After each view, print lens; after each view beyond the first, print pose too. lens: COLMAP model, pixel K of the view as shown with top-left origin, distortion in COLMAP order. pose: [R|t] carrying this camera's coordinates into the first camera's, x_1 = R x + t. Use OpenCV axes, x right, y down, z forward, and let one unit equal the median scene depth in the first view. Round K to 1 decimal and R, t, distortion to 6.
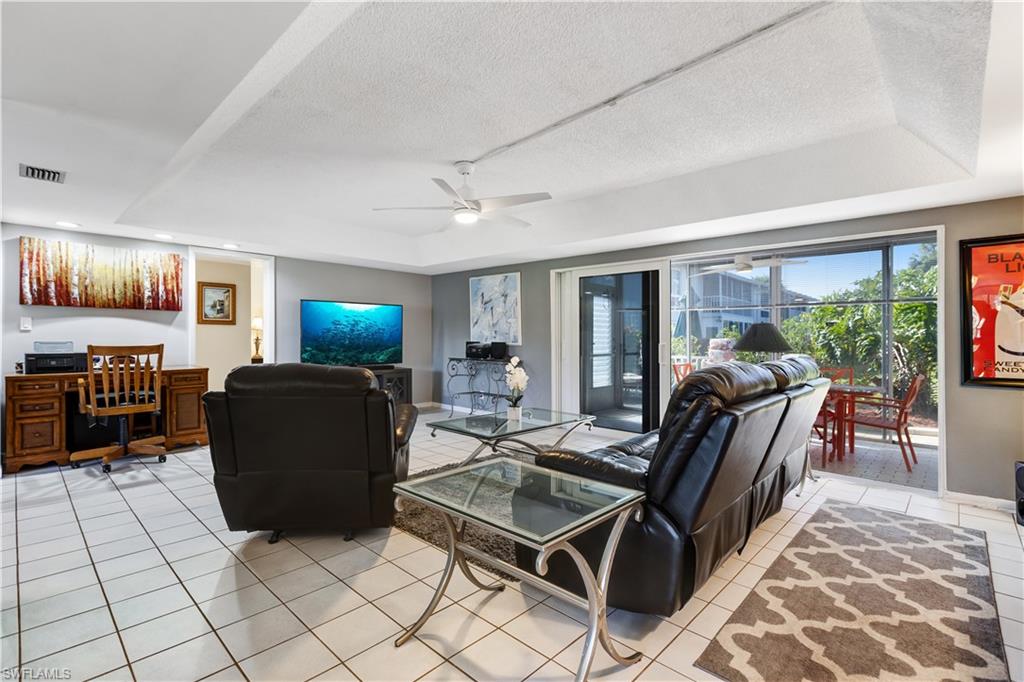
lens RADIAL K [[475.1, 0, 512.3], [0, 475.1, 338.6], [0, 0, 1]] dist [0.001404, -0.000200]
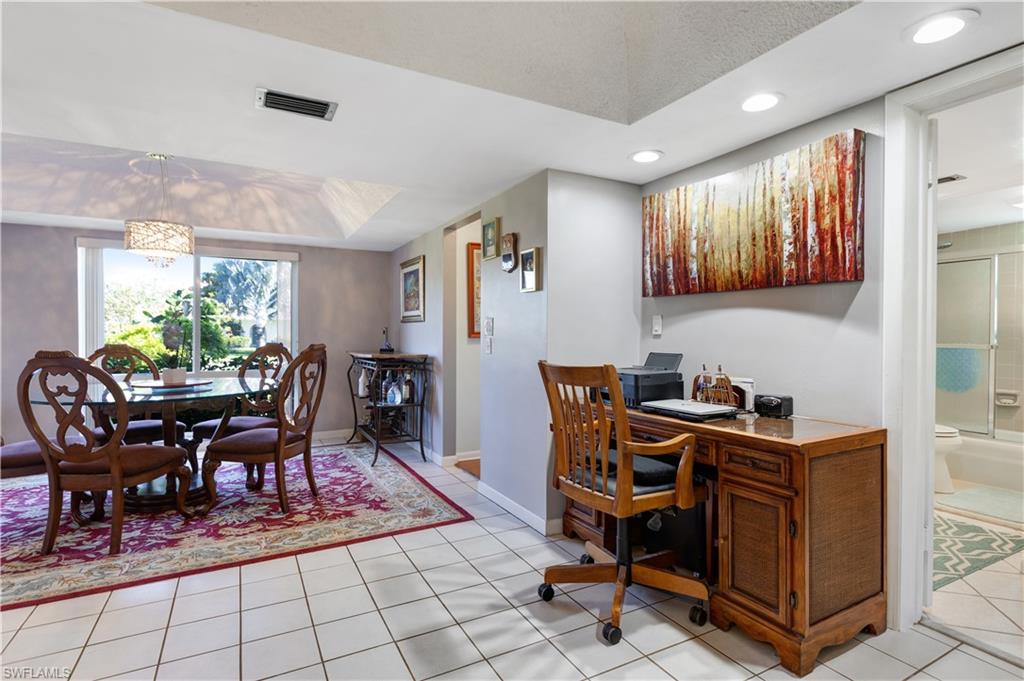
lens RADIAL K [[516.4, 0, 514.1], [0, 516.4, 338.6], [0, 0, 1]] dist [-0.004455, 0.001898]
pose [[-0.321326, 0.000626, -0.946968, -0.267789], [-0.005958, 0.999979, 0.002683, -0.013608], [0.946950, 0.006504, -0.321316, 1.033711]]
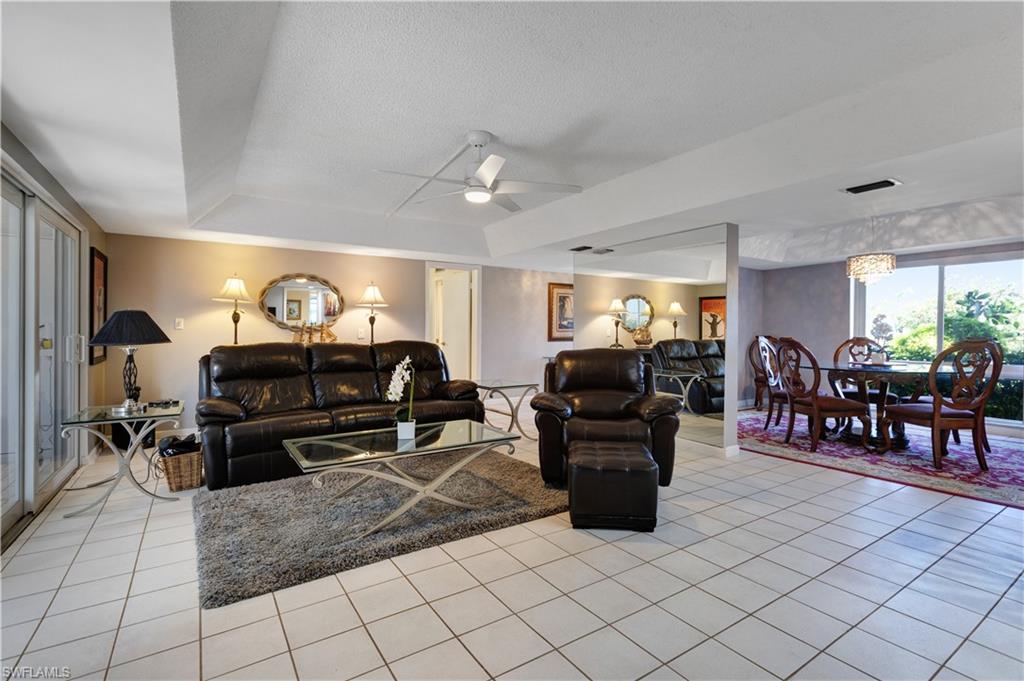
lens RADIAL K [[475.1, 0, 514.4], [0, 475.1, 331.8], [0, 0, 1]] dist [0.001404, -0.000200]
pose [[-0.975003, -0.013294, 0.221794, -0.296250], [-0.012136, 0.999905, 0.006584, -0.008140], [-0.221860, 0.003728, -0.975071, 1.519850]]
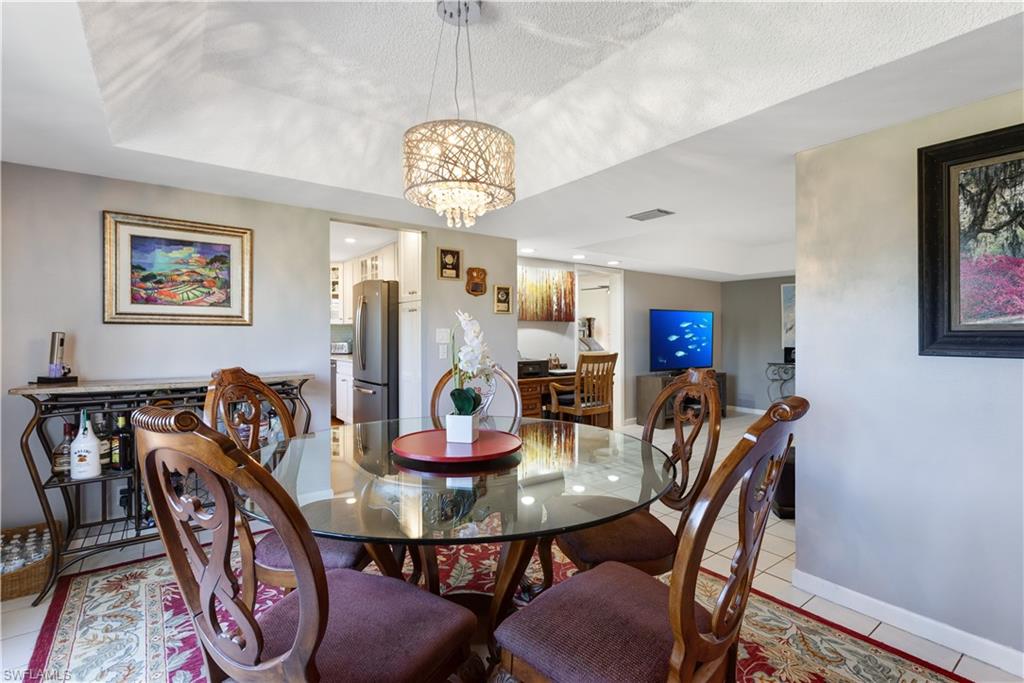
lens RADIAL K [[475.1, 0, 505.7], [0, 475.1, 334.6], [0, 0, 1]] dist [0.001404, -0.000200]
pose [[0.982539, -0.005149, -0.185984, -0.760164], [0.004884, 0.999986, -0.001883, -0.031106], [0.185991, 0.000942, 0.982551, -0.152889]]
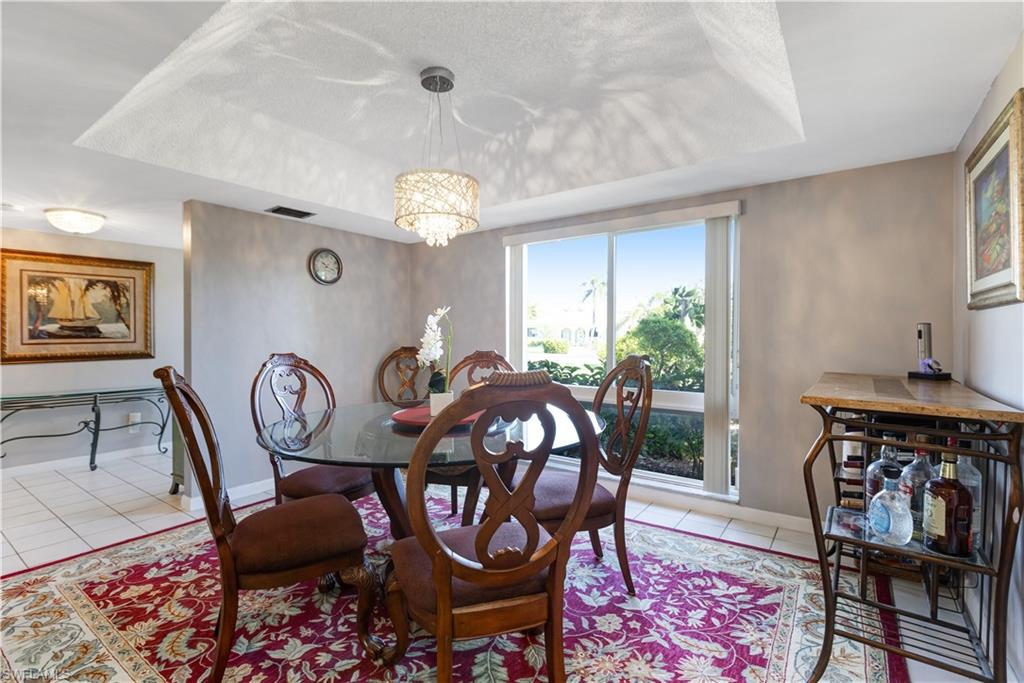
lens RADIAL K [[475.1, 0, 504.8], [0, 475.1, 338.7], [0, 0, 1]] dist [0.001404, -0.000200]
pose [[-0.992005, -0.001870, -0.126187, -0.878430], [-0.003153, 0.999945, 0.009967, -0.023391], [0.126162, 0.010285, -0.991956, 0.762972]]
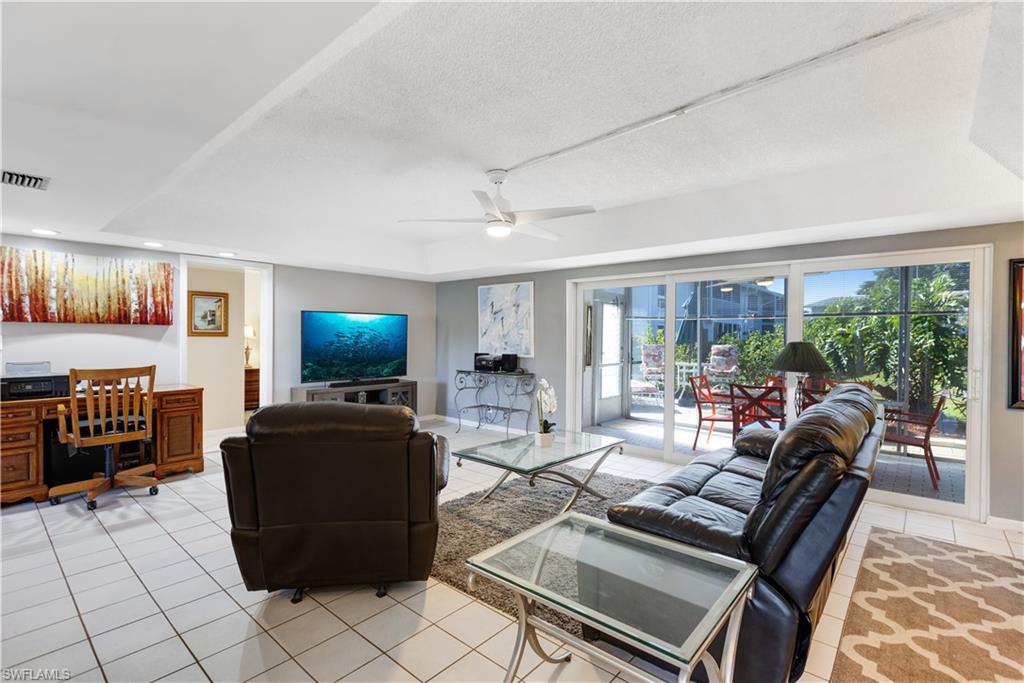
lens RADIAL K [[475.1, 0, 514.3], [0, 475.1, 337.9], [0, 0, 1]] dist [0.001404, -0.000200]
pose [[0.999025, 0.000075, 0.044144, -0.092838], [-0.000272, 0.999990, 0.004458, -0.044255], [-0.044143, -0.004466, 0.999015, 0.067897]]
